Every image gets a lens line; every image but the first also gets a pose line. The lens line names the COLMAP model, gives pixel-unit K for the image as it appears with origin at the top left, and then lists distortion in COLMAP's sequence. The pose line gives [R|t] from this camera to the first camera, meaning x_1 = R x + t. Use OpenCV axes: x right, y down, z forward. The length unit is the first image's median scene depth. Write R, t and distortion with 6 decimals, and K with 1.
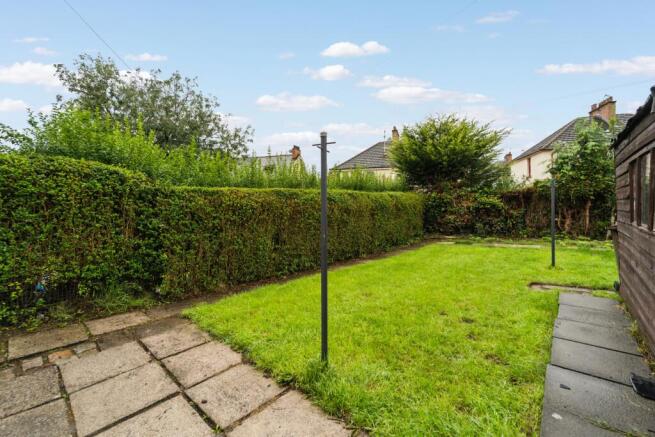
lens RADIAL K [[280.0, 0, 325.6], [0, 280.0, 200.8], [0, 0, 1]] dist [0.009831, -0.000025]
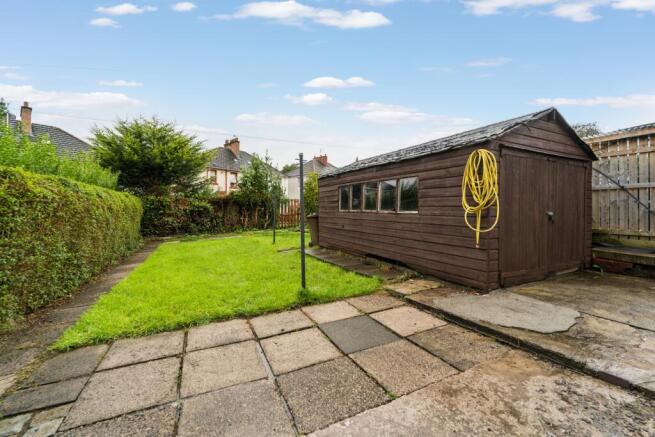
lens RADIAL K [[269.8, 0, 327.8], [0, 269.8, 212.4], [0, 0, 1]] dist [0.001406, 0.000092]
pose [[0.375448, -0.002080, 0.926841, -0.311836], [-0.011144, 0.999915, 0.006758, 0.020739], [-0.926776, -0.012866, 0.375393, 0.055170]]
